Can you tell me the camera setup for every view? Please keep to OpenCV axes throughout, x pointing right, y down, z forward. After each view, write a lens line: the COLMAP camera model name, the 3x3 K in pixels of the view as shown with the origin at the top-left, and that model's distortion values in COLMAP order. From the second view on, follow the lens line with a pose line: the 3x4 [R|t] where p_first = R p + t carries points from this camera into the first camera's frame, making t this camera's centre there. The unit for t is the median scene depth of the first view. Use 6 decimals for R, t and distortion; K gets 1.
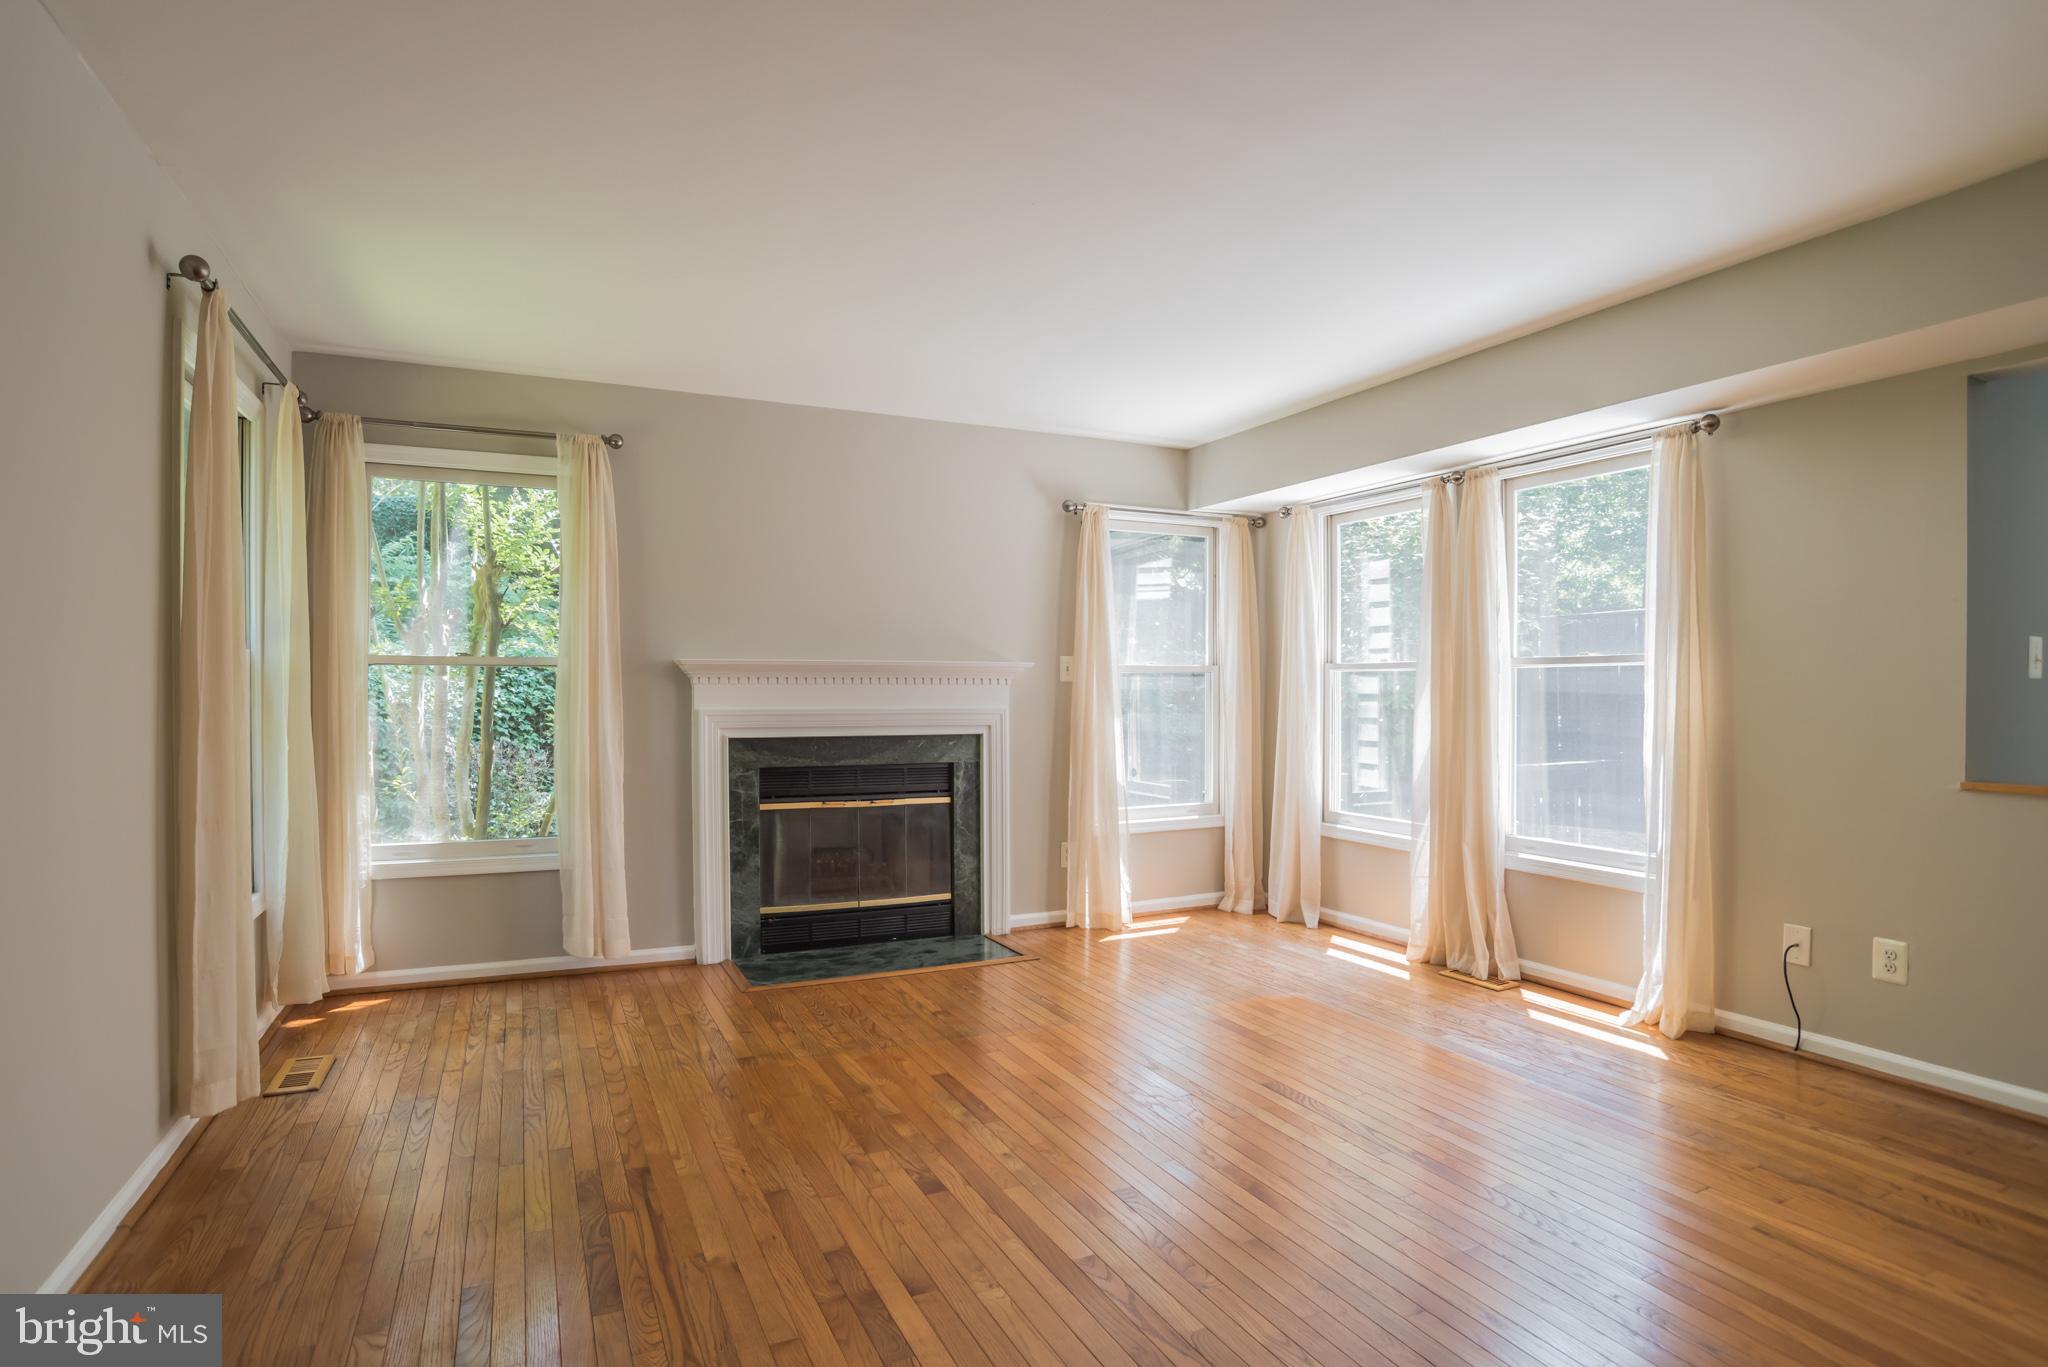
lens RADIAL K [[1076.5, 0, 1024.0], [0, 1076.5, 683.5], [0, 0, 1]] dist [-0.094156, 0.070170]
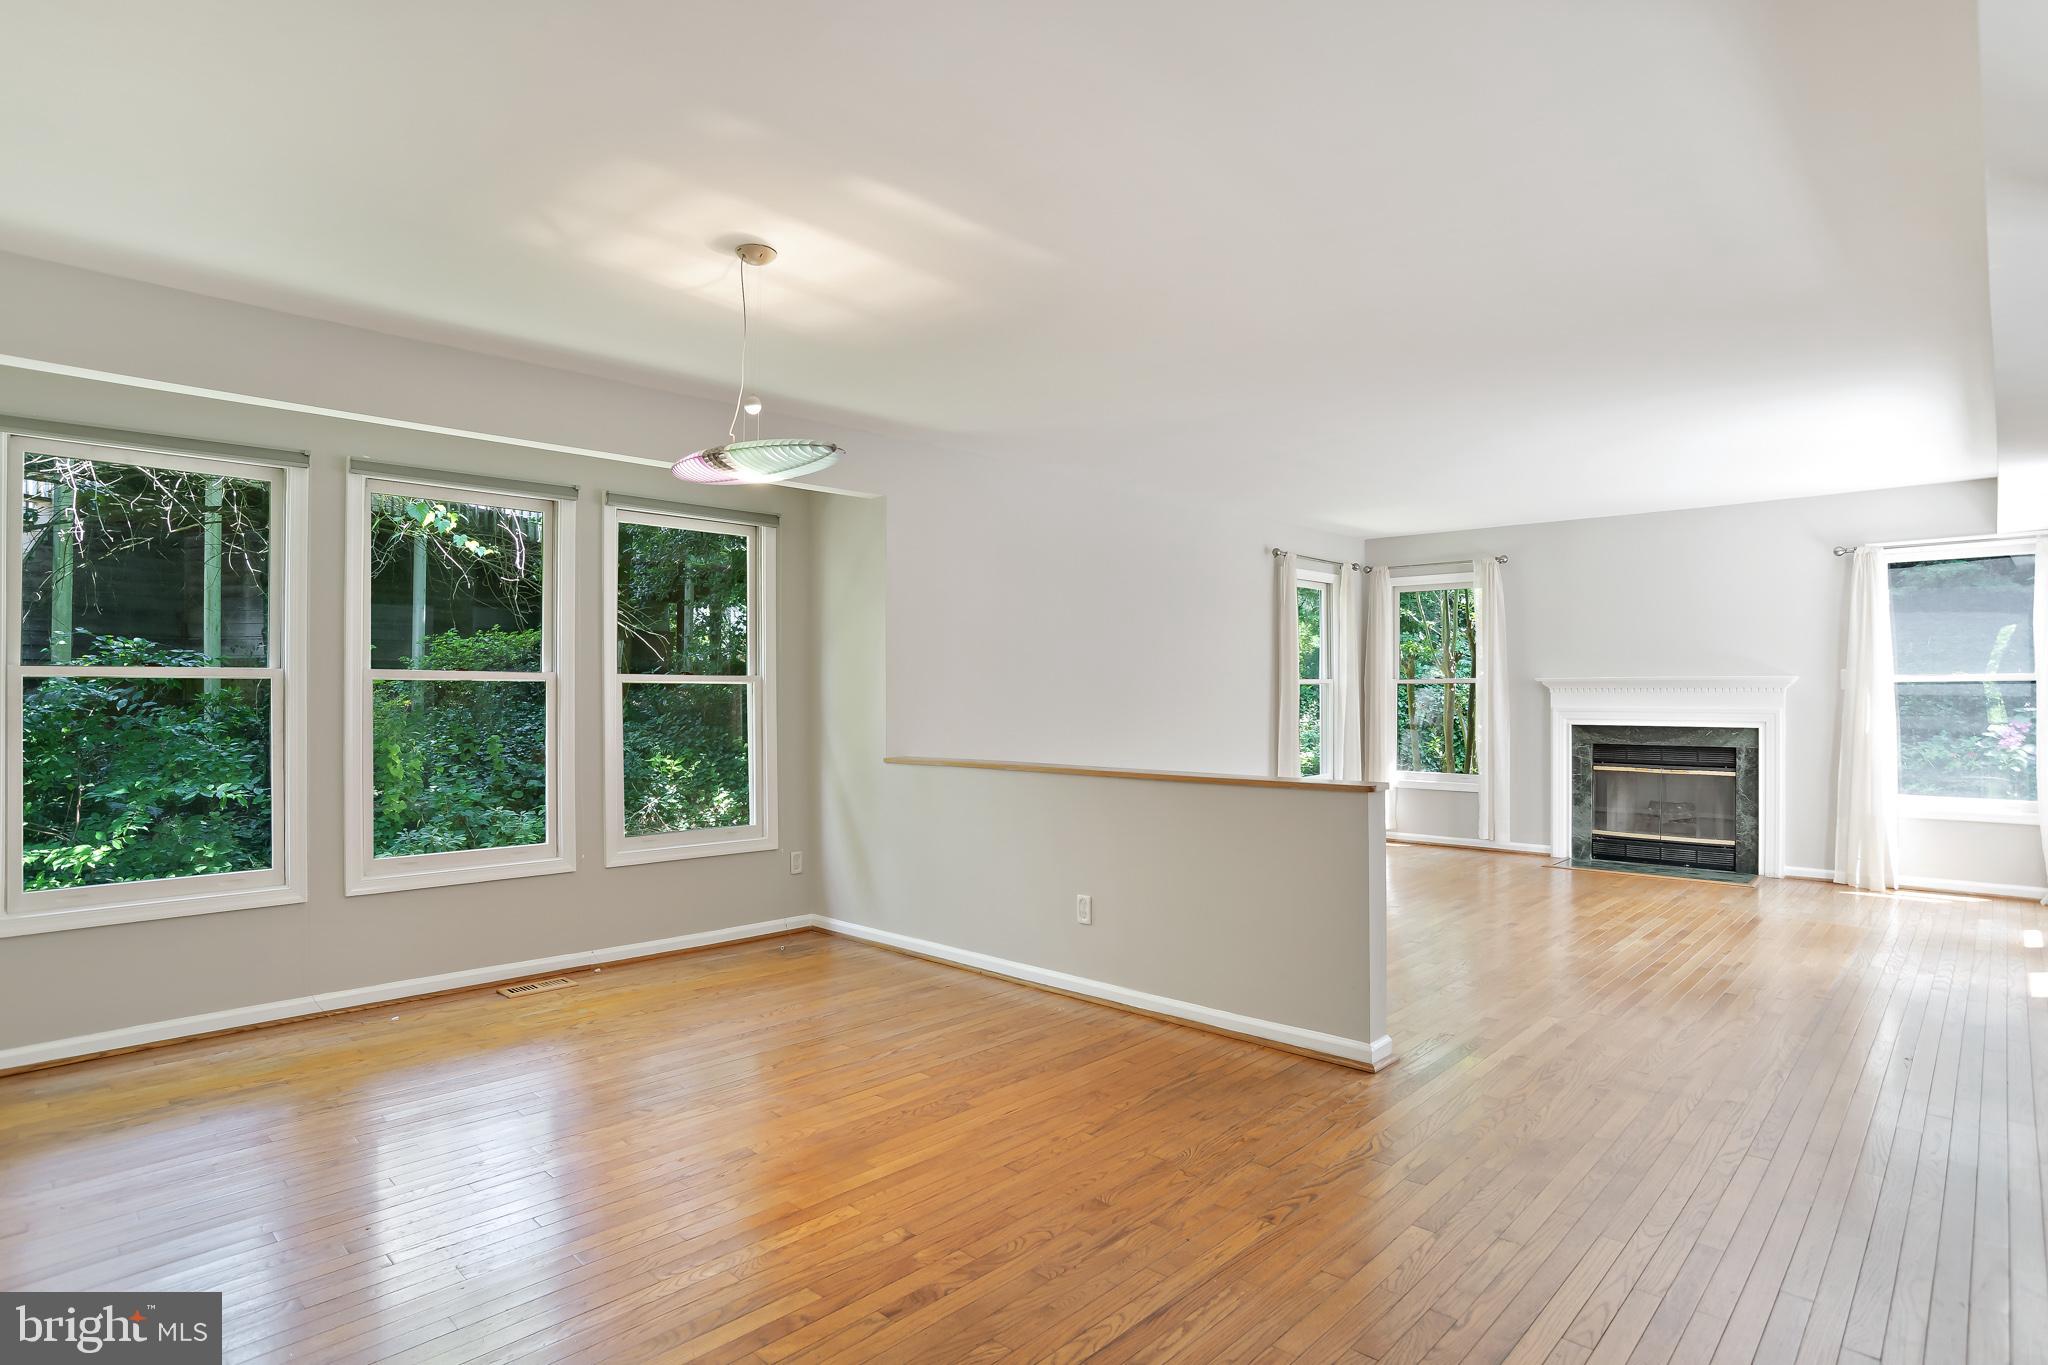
lens RADIAL K [[1076.7, 0, 1024.0], [0, 1076.7, 682.5], [0, 0, 1]] dist [-0.073003, 0.000187]
pose [[0.361370, -0.006966, -0.932397, 0.932007], [0.006525, 0.999966, -0.004942, -0.011981], [0.932400, -0.004298, 0.361403, -0.385089]]
